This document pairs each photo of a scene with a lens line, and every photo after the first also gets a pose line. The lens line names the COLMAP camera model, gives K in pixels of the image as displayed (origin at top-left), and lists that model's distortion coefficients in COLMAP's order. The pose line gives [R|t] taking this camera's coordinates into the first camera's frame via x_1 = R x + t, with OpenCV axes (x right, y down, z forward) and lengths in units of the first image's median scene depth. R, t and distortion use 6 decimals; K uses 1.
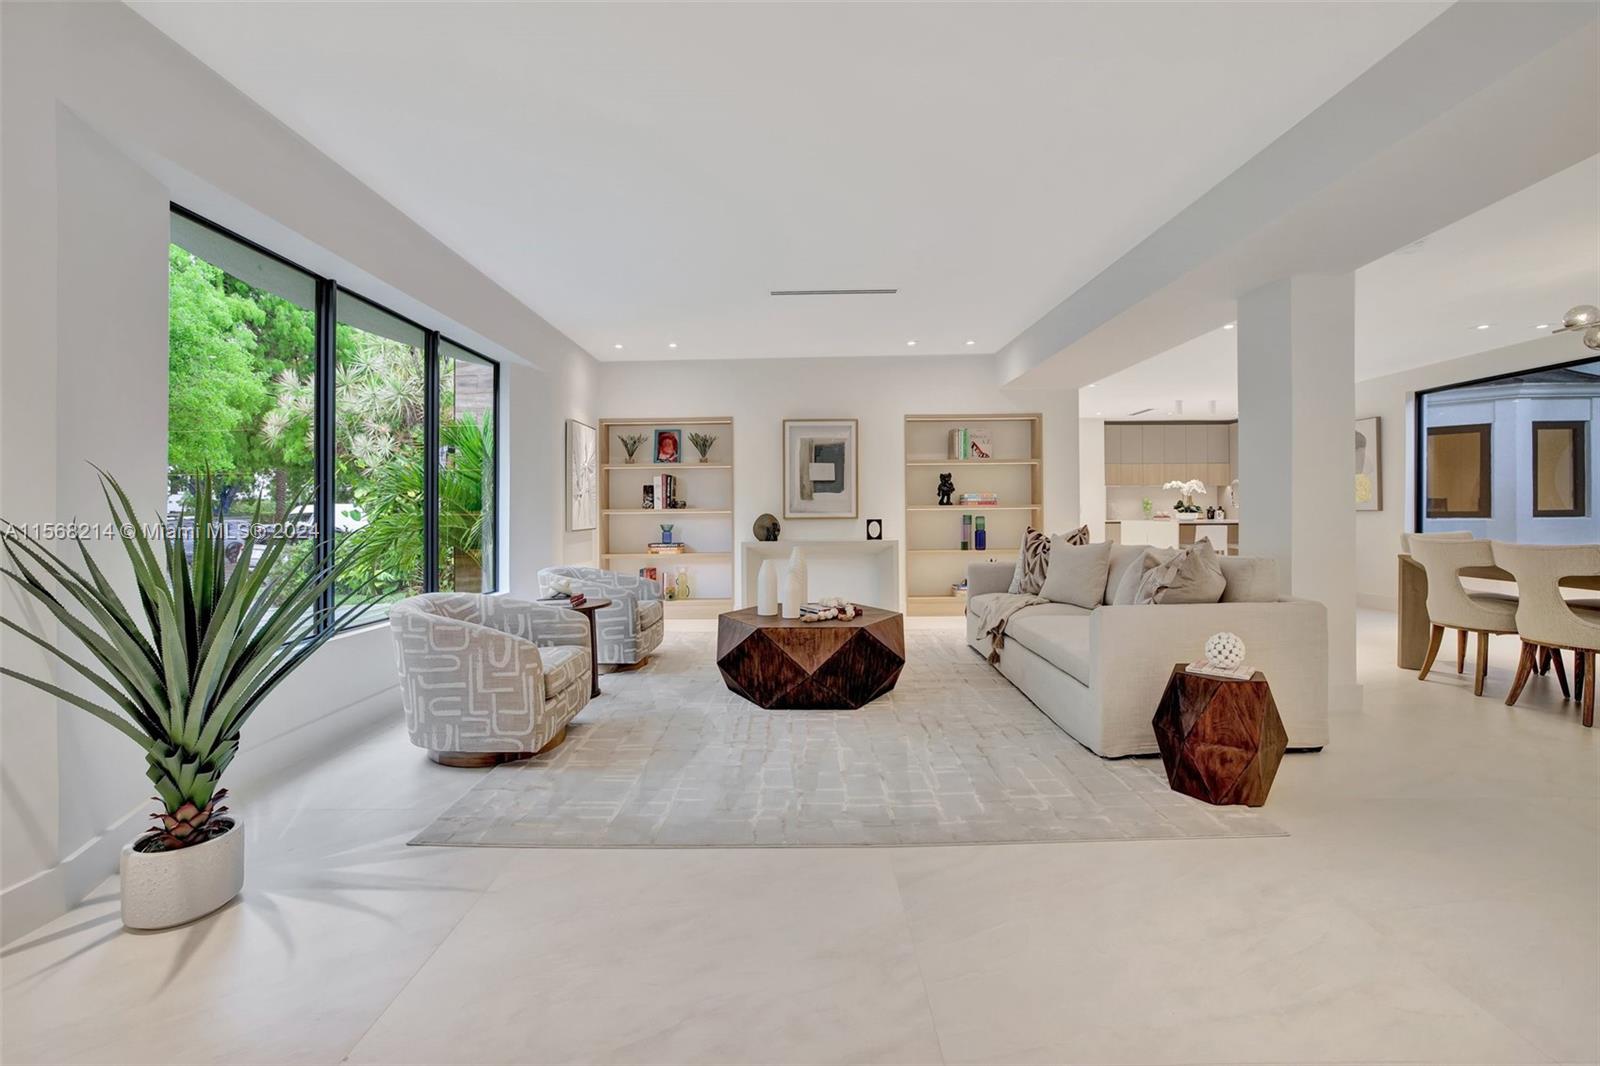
lens RADIAL K [[689.2, 0, 792.8], [0, 689.2, 517.2], [0, 0, 1]] dist [-0.051159, 0.023002]
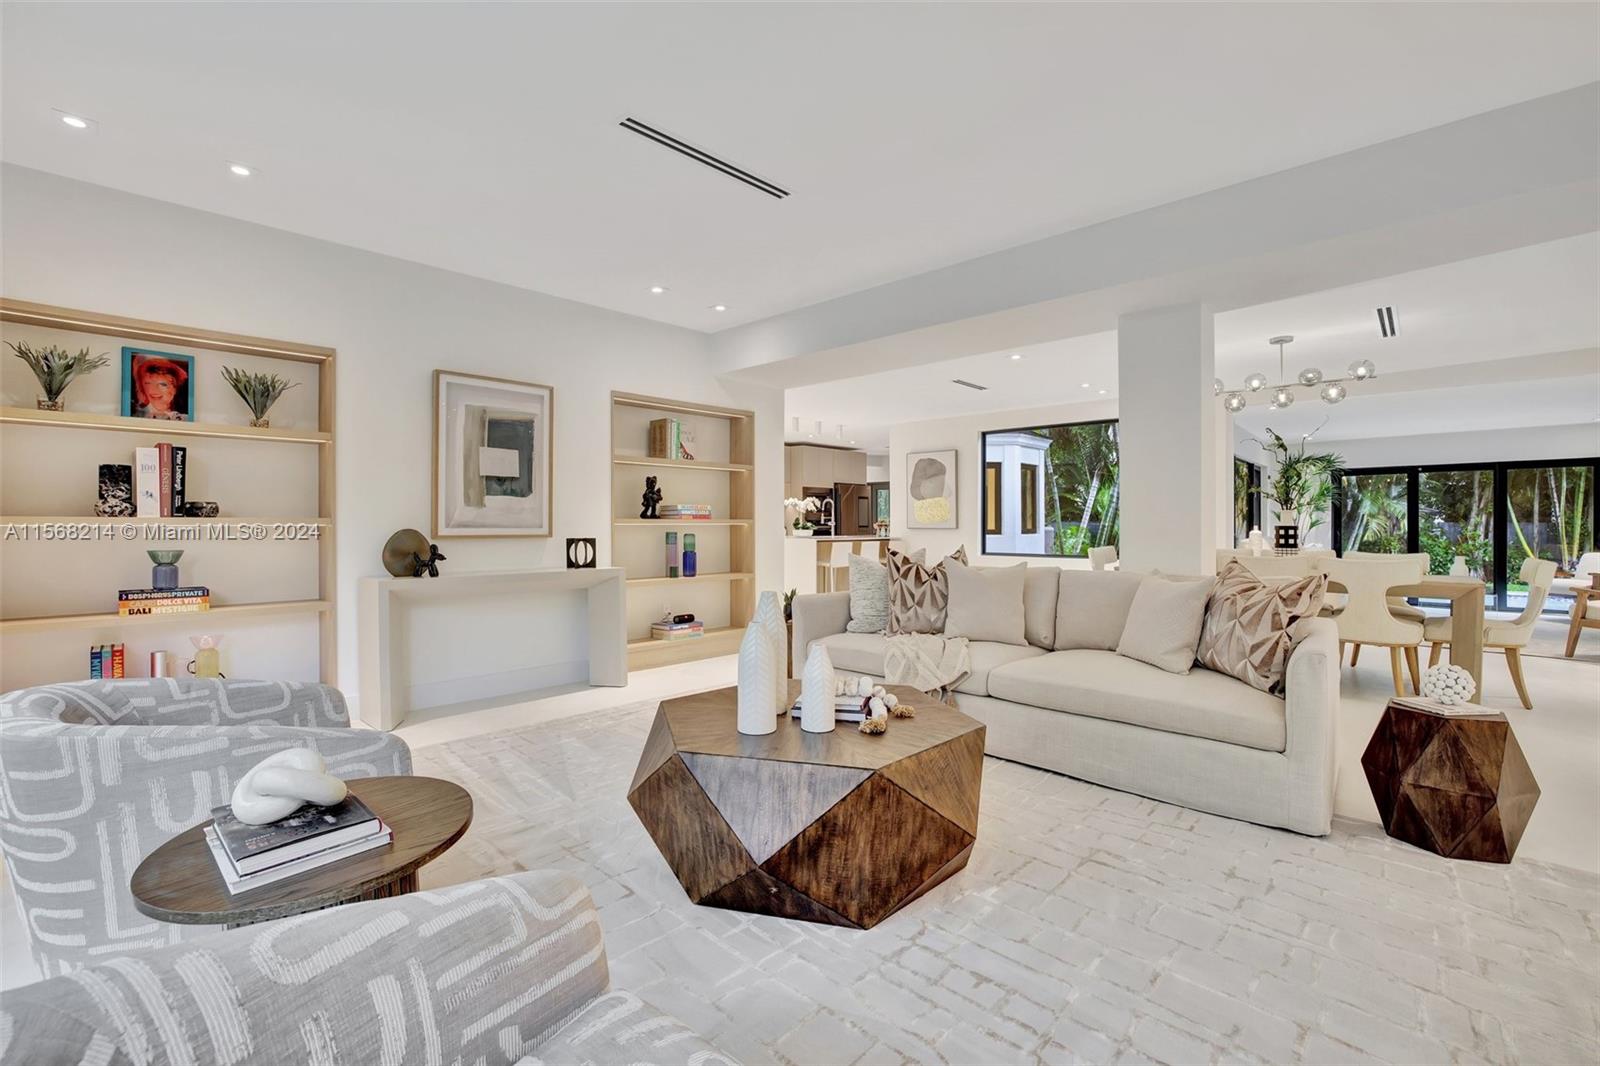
lens RADIAL K [[701.9, 0, 783.7], [0, 701.9, 516.0], [0, 0, 1]] dist [-0.057294, 0.025603]
pose [[0.685273, 0.018566, 0.728049, -0.240037], [-0.000733, 0.999692, -0.024803, -0.001788], [-0.728286, 0.016464, 0.685076, 0.379884]]
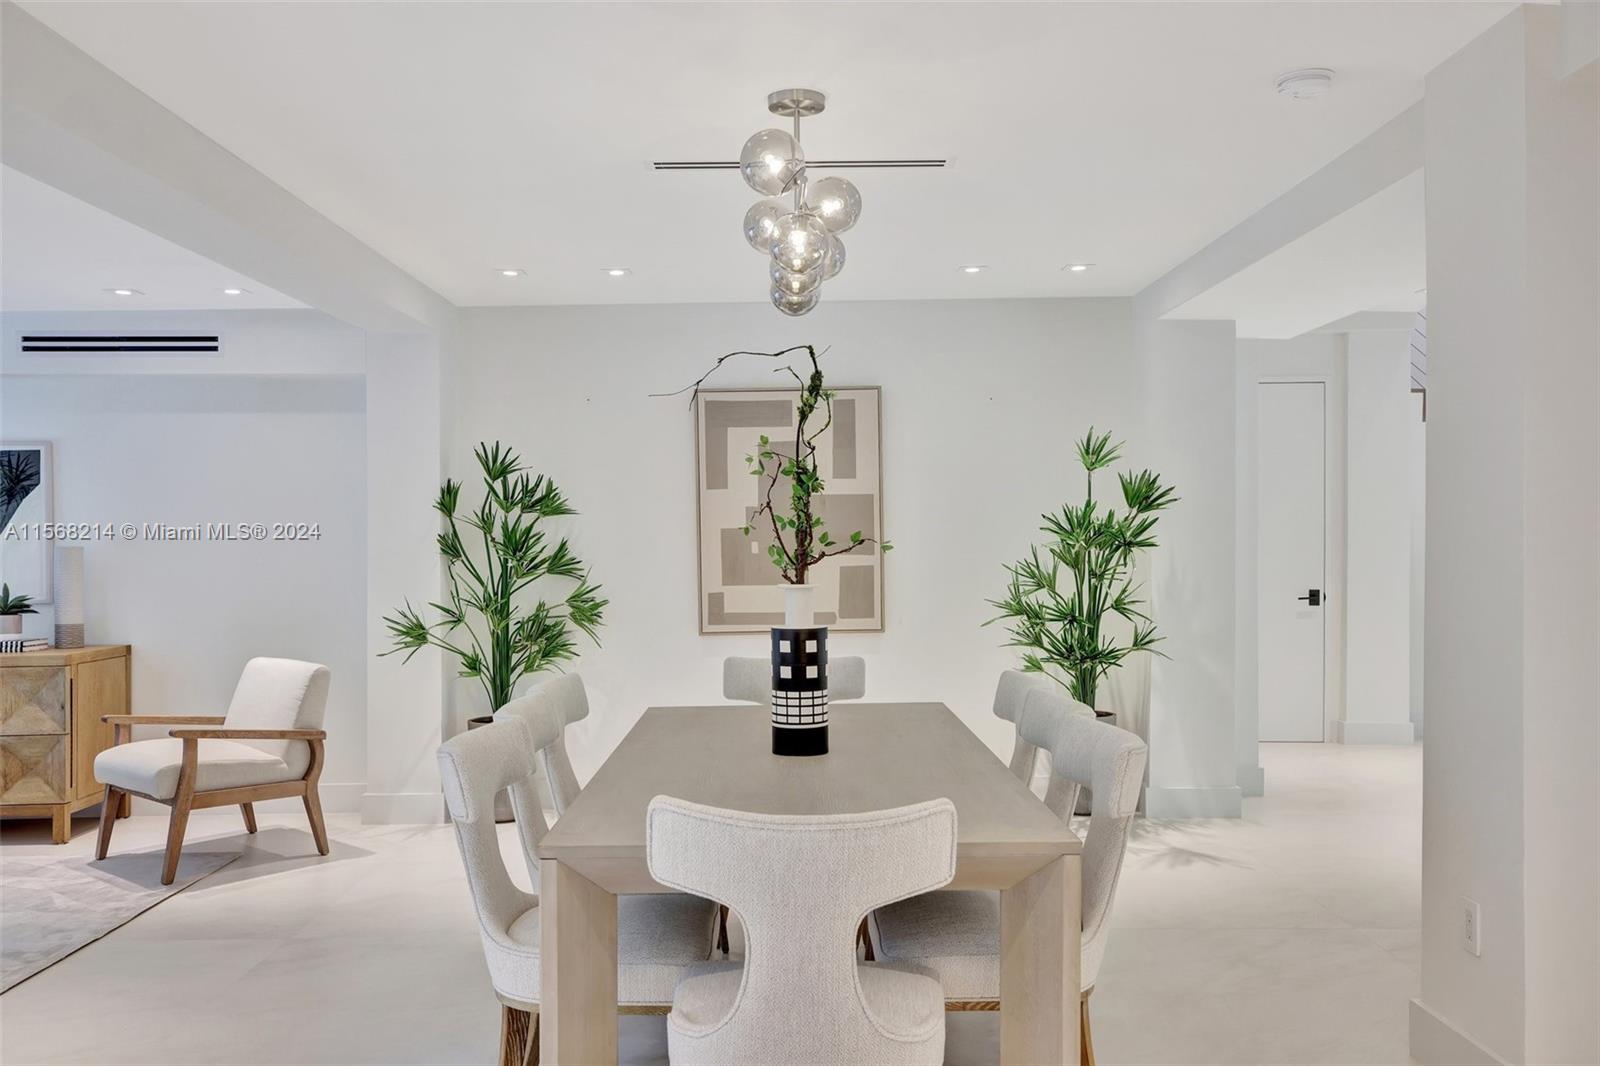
lens RADIAL K [[1336.7, 0, 787.6], [0, 1336.7, 533.3], [0, 0, 1]] dist [0.010468, 0.113046]
pose [[-0.999594, 0.012601, -0.025566, 0.660908], [0.012330, 0.999866, 0.010727, -0.049793], [0.025698, 0.010408, -0.999616, 0.987912]]
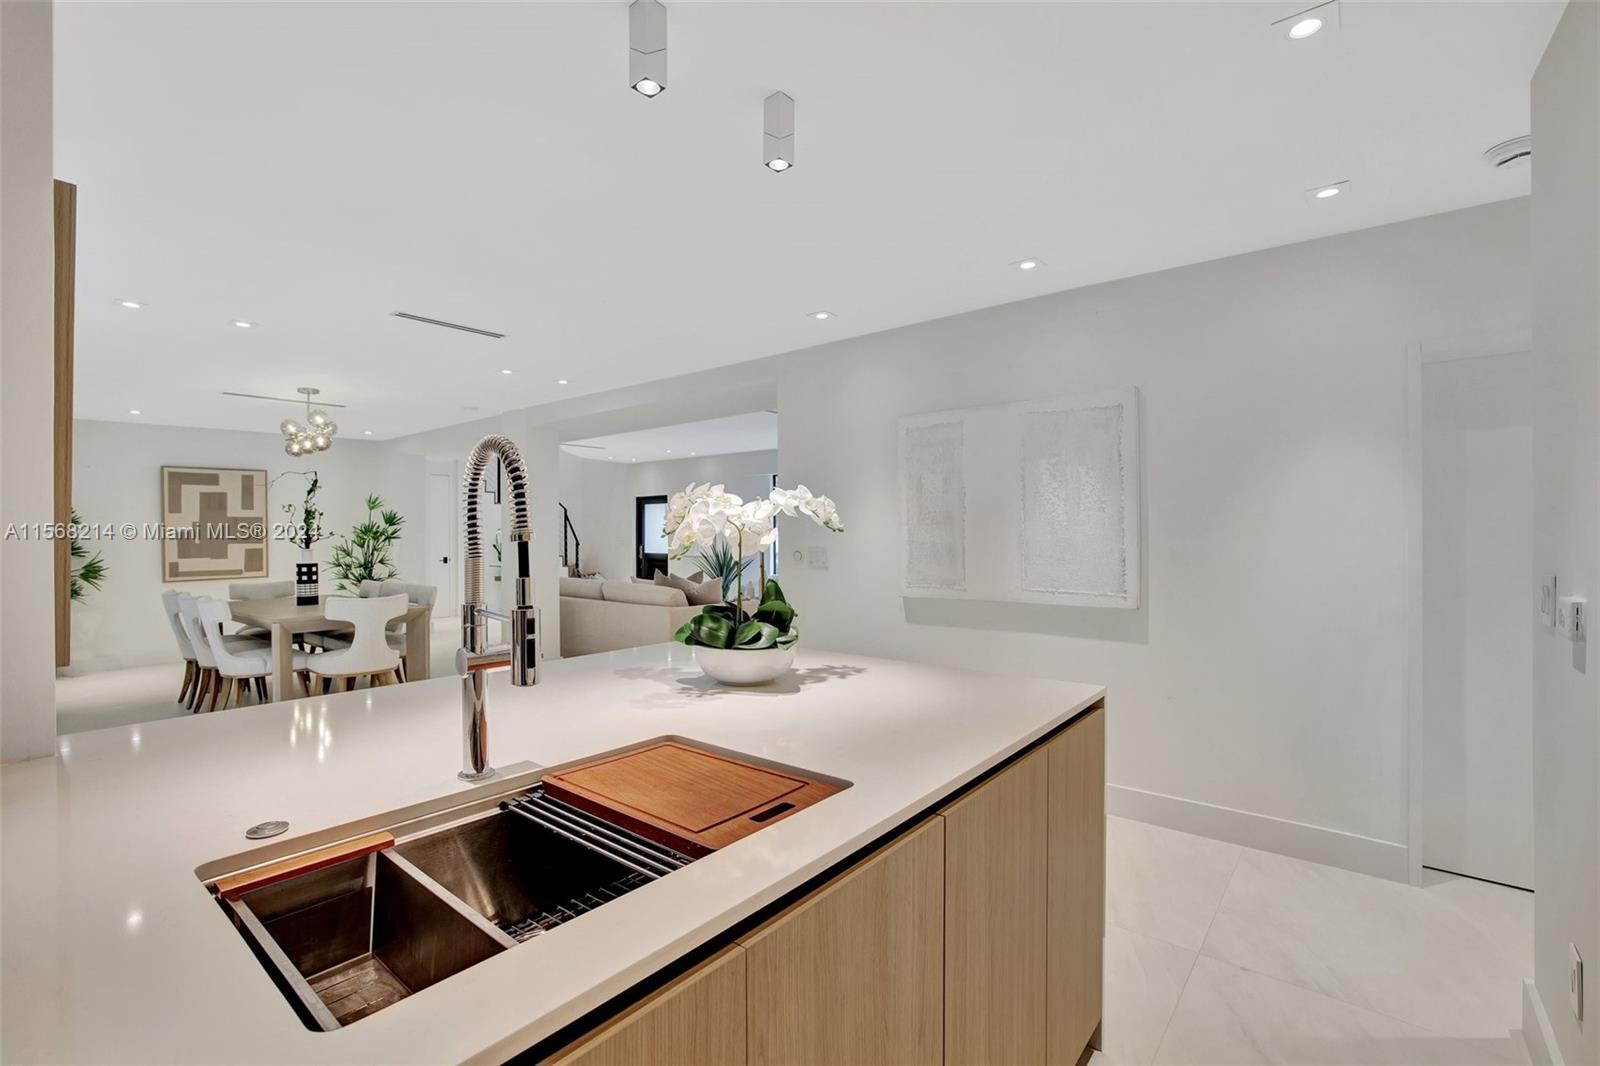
lens RADIAL K [[714.0, 0, 795.1], [0, 714.0, 536.1], [0, 0, 1]] dist [-0.042359, 0.016311]
pose [[-0.618694, 0.013390, -0.785518, 0.923418], [0.003073, 0.999888, 0.014623, -0.049743], [0.785626, 0.006633, -0.618666, 1.407681]]
